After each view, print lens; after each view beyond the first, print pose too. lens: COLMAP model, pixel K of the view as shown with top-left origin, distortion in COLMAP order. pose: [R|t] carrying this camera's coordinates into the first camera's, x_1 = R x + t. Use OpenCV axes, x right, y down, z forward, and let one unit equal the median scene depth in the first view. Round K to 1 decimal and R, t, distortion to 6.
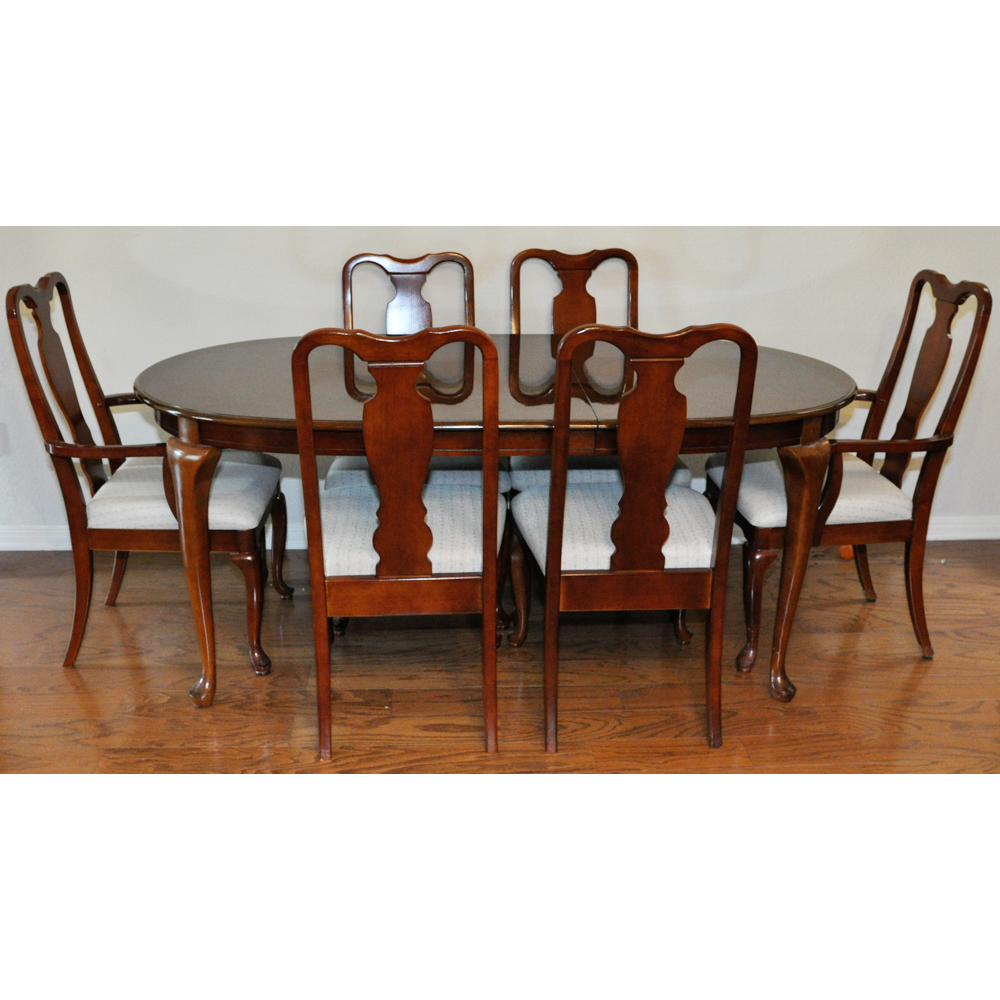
lens RADIAL K [[1152.3, 0, 500.0], [0, 1152.3, 500.0], [0, 0, 1]] dist [0.137687, -0.002555]
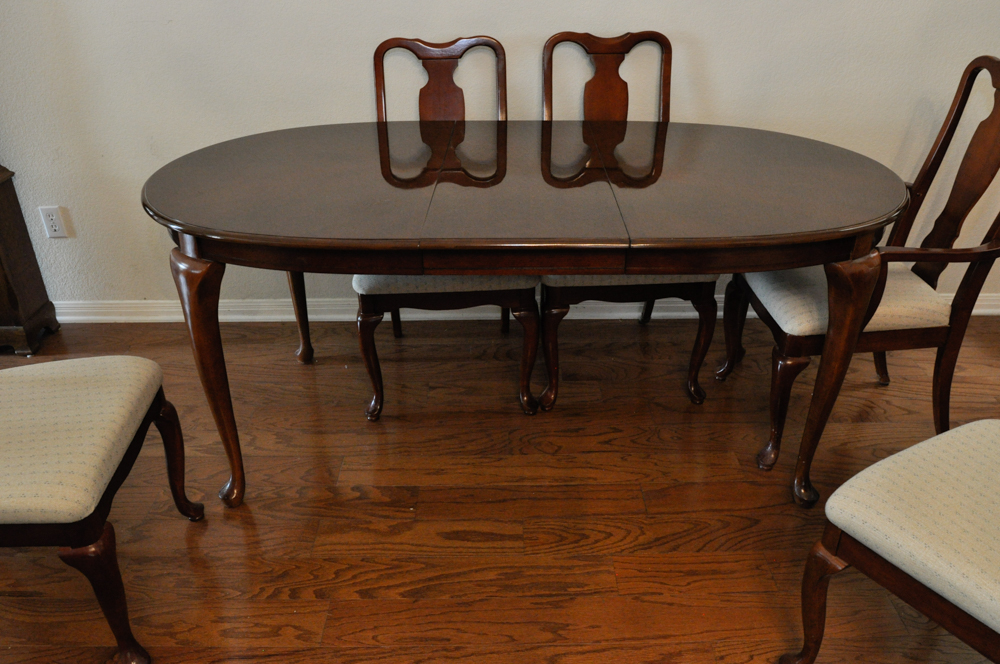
lens RADIAL K [[790.3, 0, 516.7], [0, 790.3, 331.5], [0, 0, 1]] dist [-0.006170, 0.105796]
pose [[0.999003, 0.011988, -0.043013, 0.021125], [-0.004870, 0.986795, 0.161904, -0.083514], [0.044385, -0.161533, 0.985869, 0.330293]]
